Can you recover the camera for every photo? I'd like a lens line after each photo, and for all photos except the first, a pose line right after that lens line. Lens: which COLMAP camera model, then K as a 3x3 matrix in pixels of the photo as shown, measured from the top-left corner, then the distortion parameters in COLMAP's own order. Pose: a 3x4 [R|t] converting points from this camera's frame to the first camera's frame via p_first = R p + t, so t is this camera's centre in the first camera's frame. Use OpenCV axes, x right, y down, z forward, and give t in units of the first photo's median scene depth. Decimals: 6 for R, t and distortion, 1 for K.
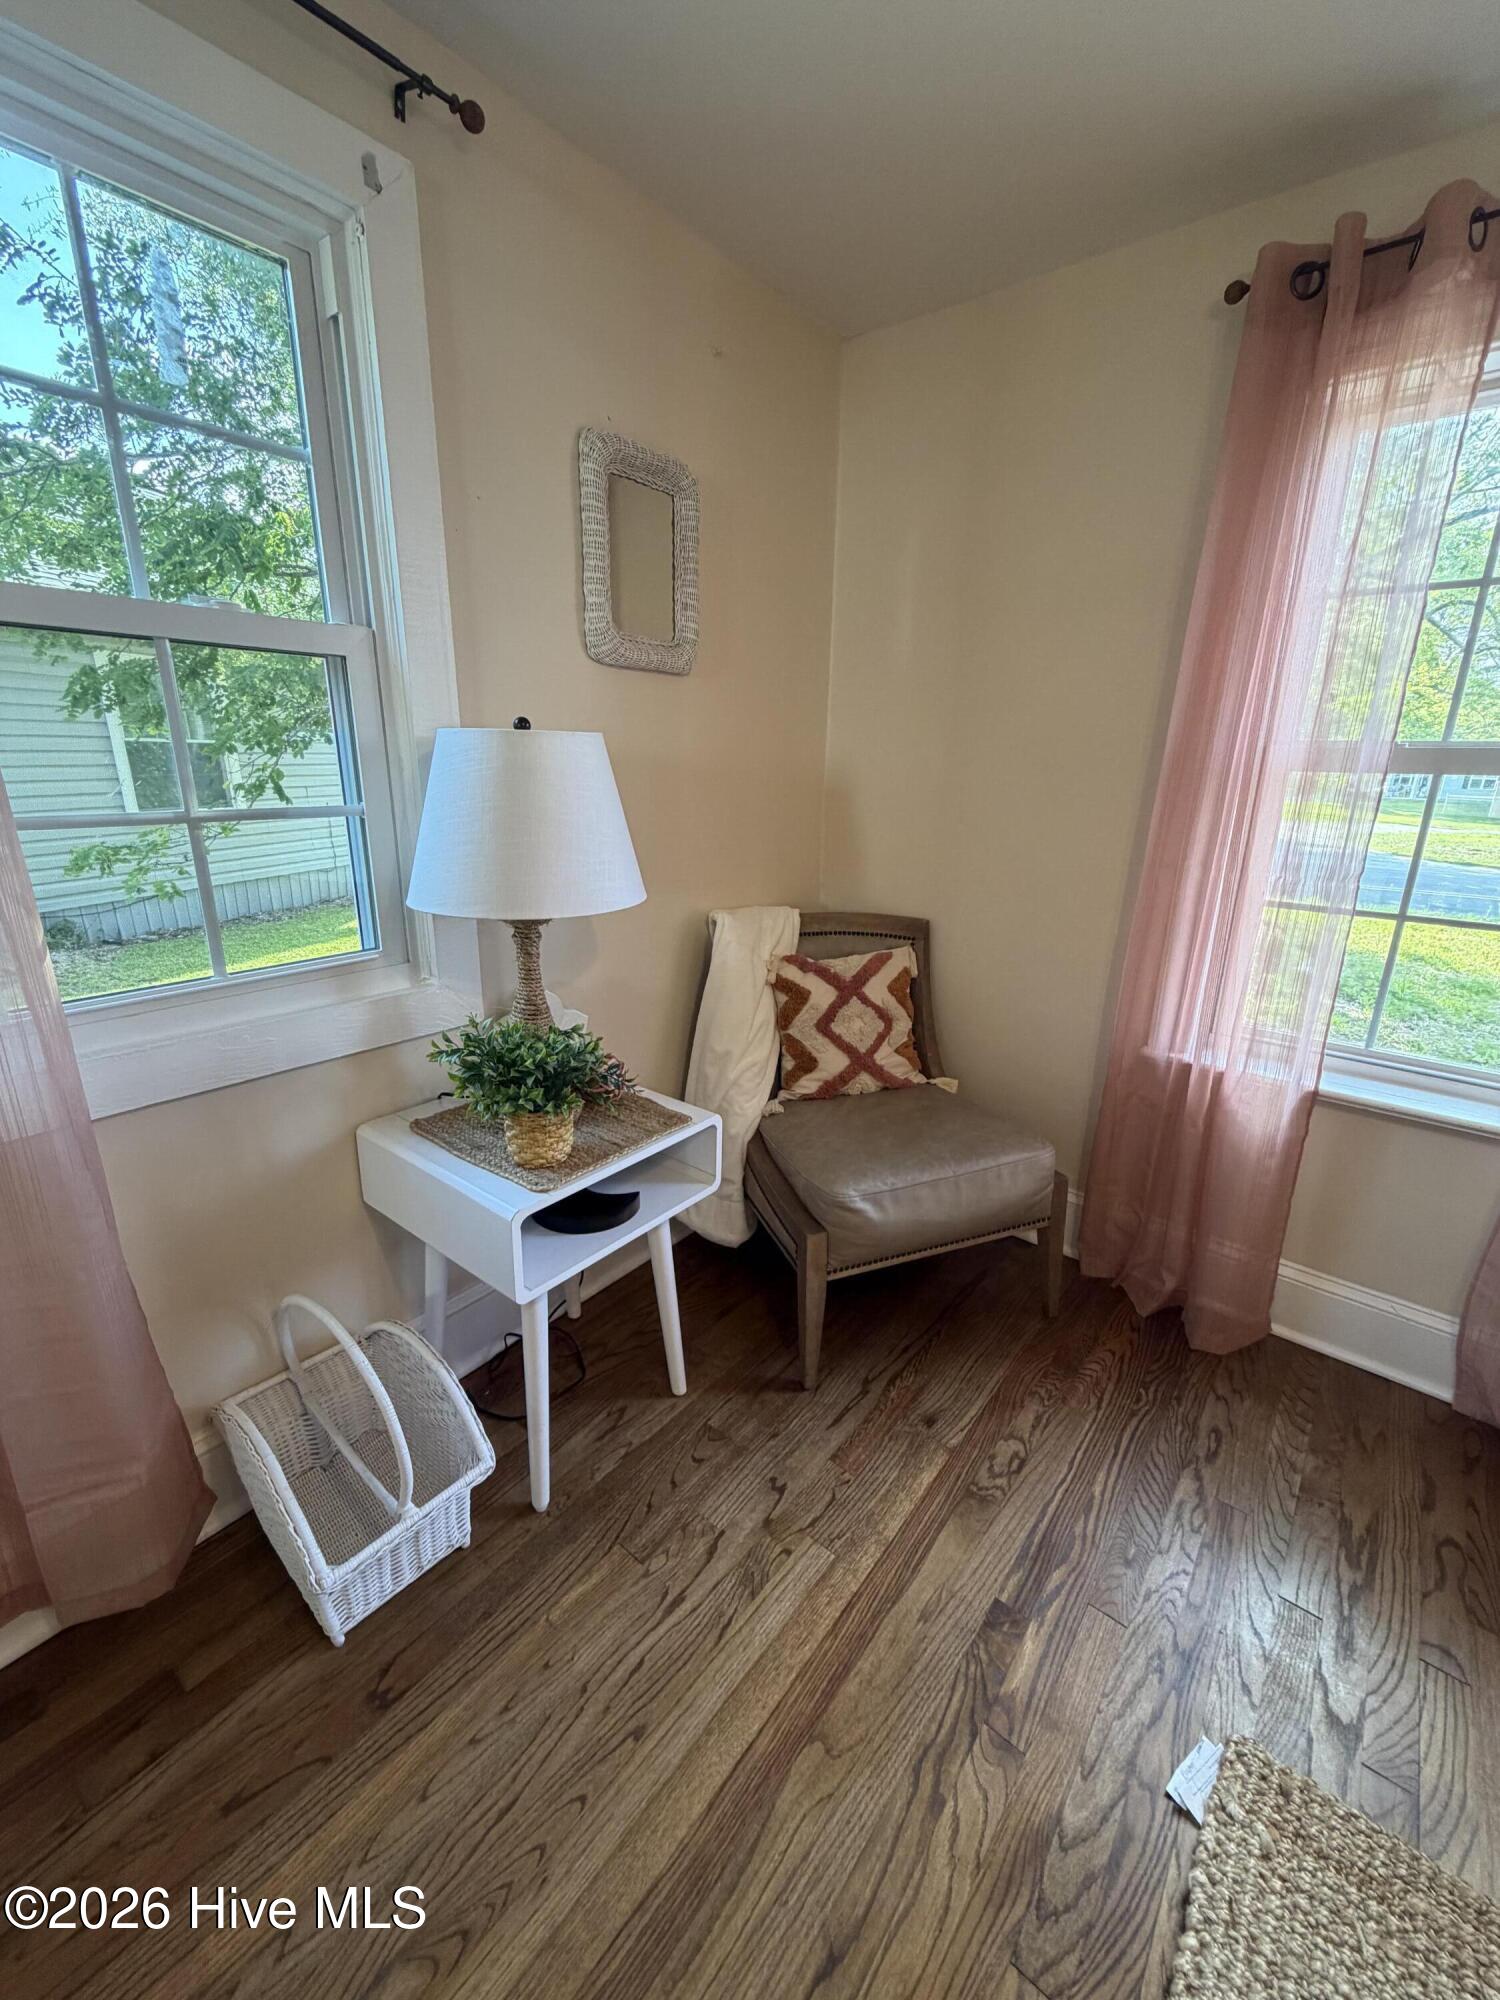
lens RADIAL K [[794.5, 0, 743.5], [0, 794.5, 981.6], [0, 0, 1]] dist [-0.001318, 0.000606]
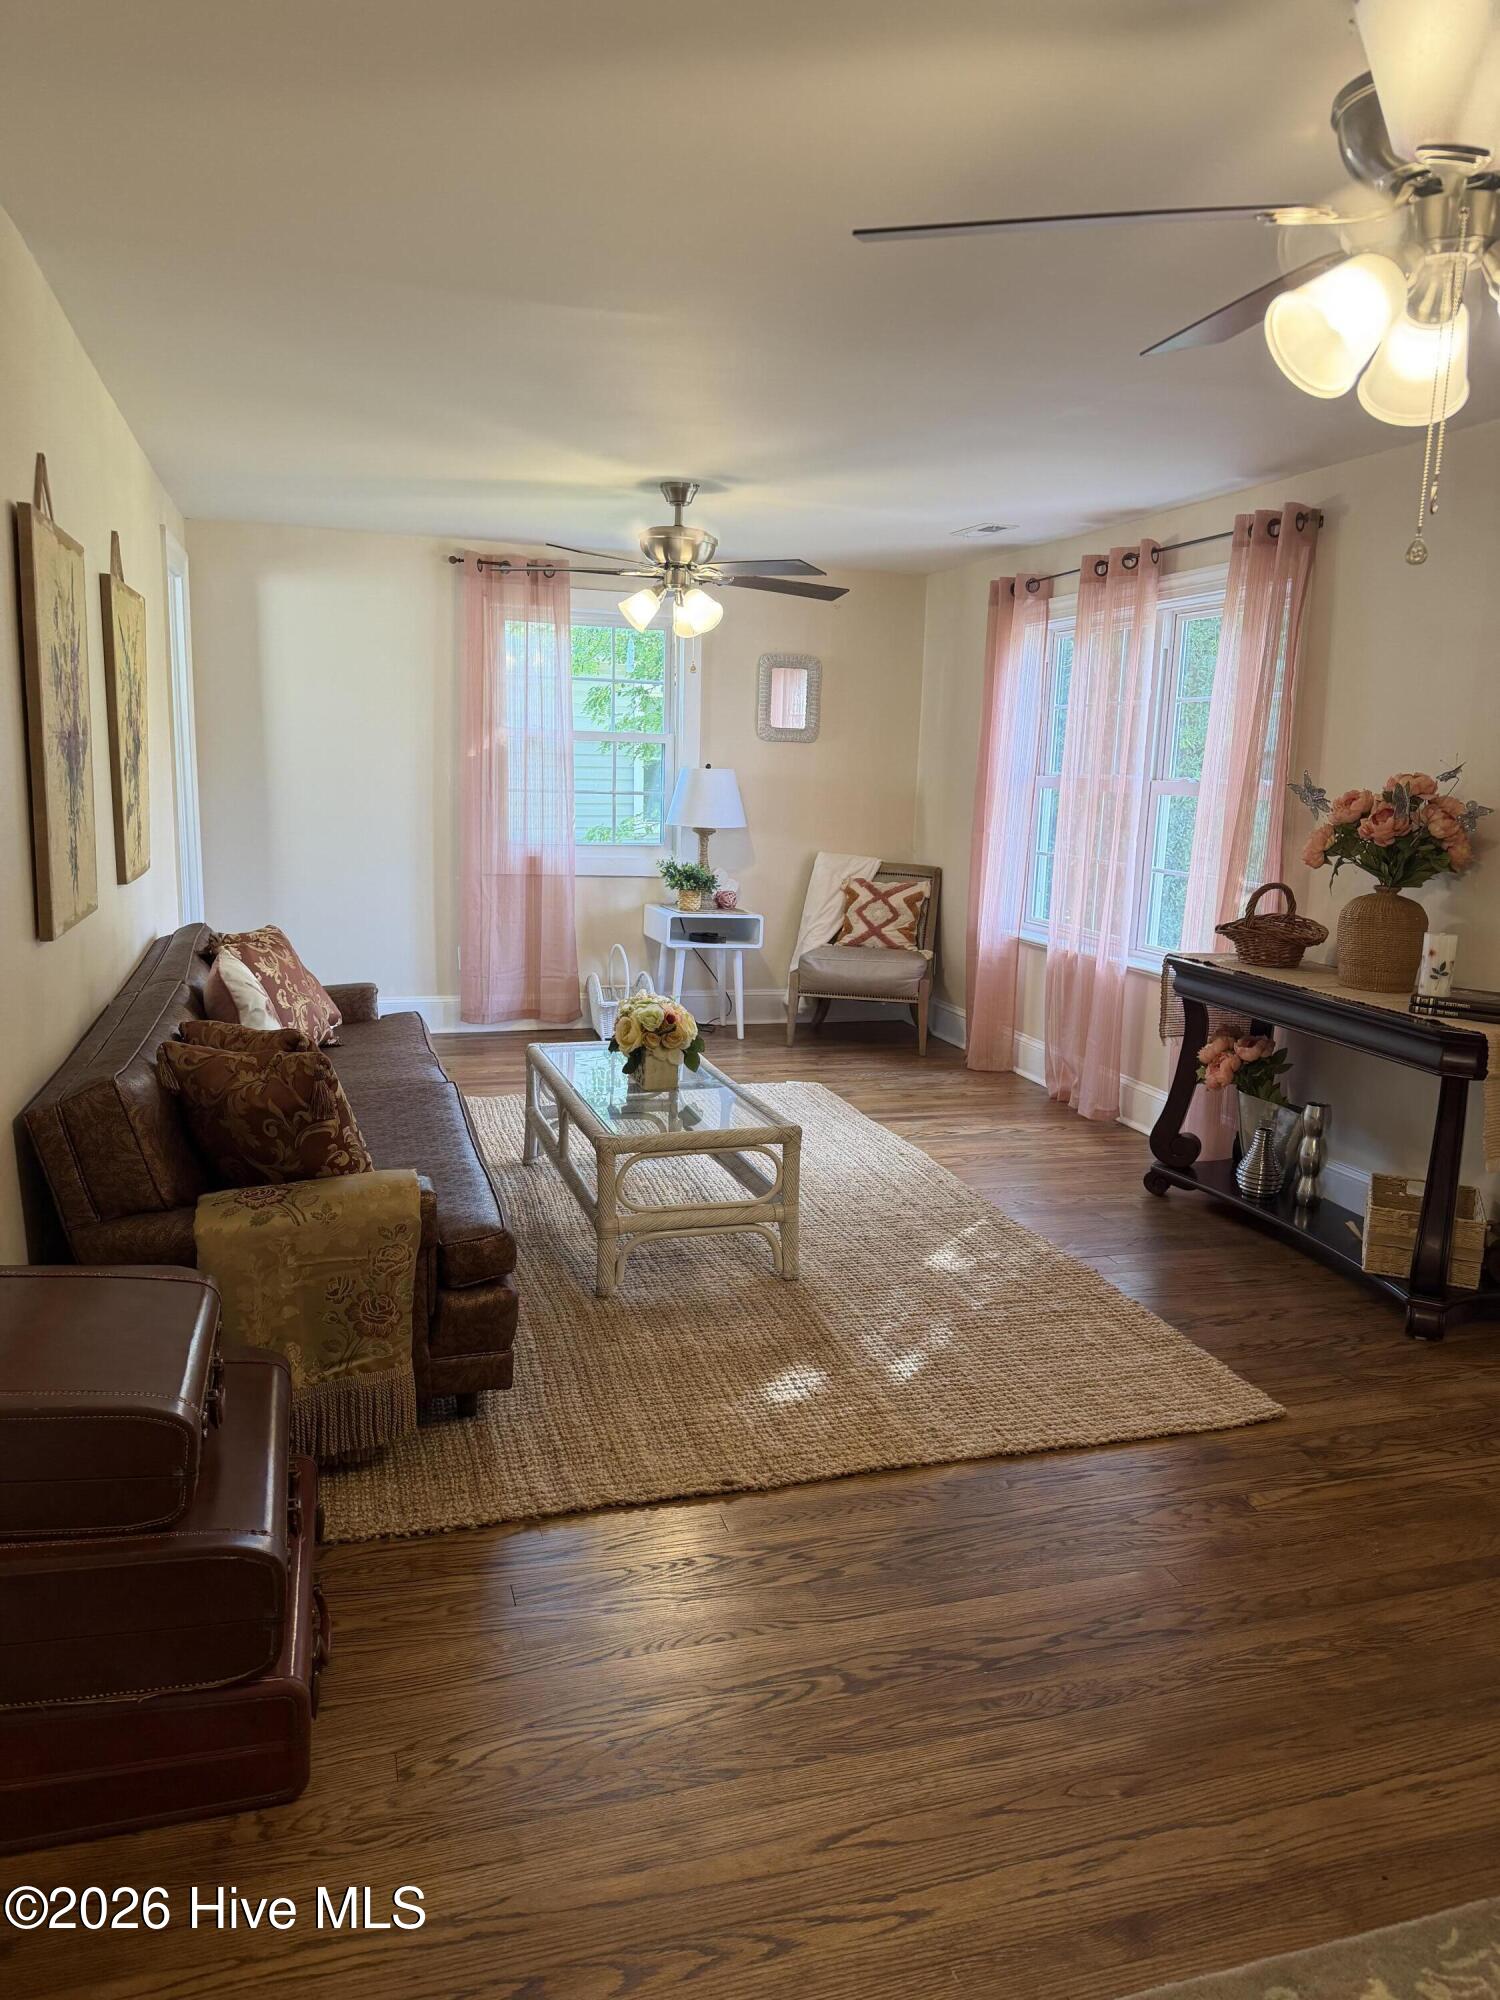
lens RADIAL K [[1406.4, 0, 764.7], [0, 1406.4, 994.2], [0, 0, 1]] dist [0.065005, -0.089331]
pose [[0.825692, 0.097537, -0.555625, 1.869901], [-0.165637, 0.983443, -0.073510, 0.555028], [0.539256, 0.152729, 0.828177, -1.999379]]
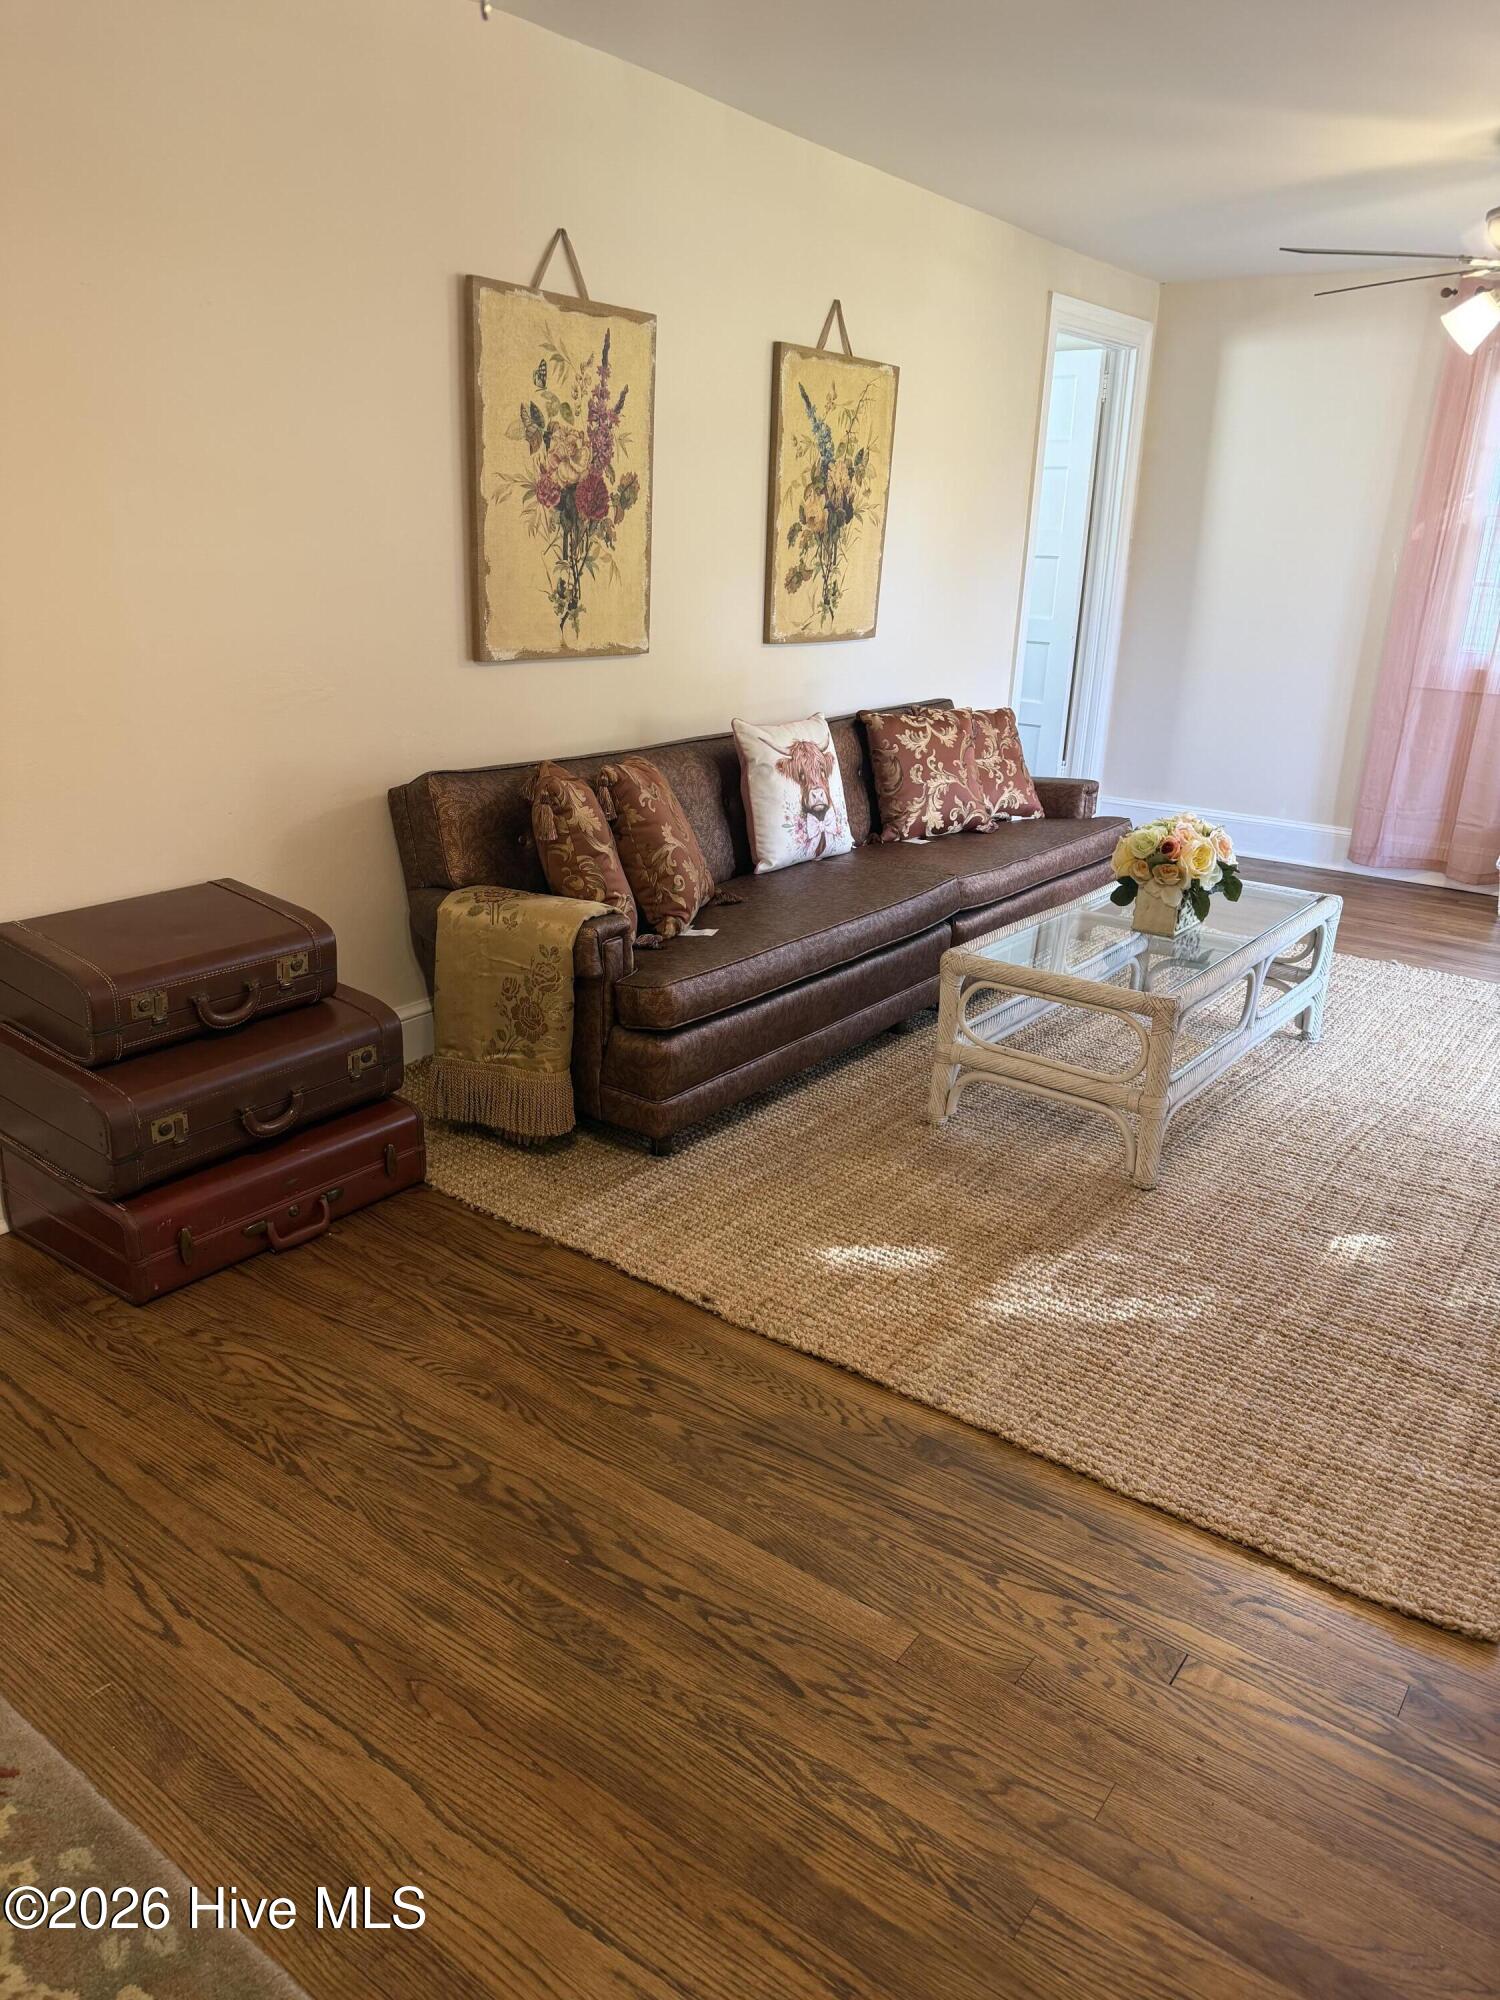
lens RADIAL K [[1406.4, 0, 748.9], [0, 1406.4, 998.0], [0, 0, 1]] dist [0.065005, -0.089331]
pose [[0.032874, 0.300104, -0.953340, 2.242494], [-0.308286, 0.910390, 0.275953, 0.322688], [0.950725, 0.284830, 0.122446, -1.031748]]
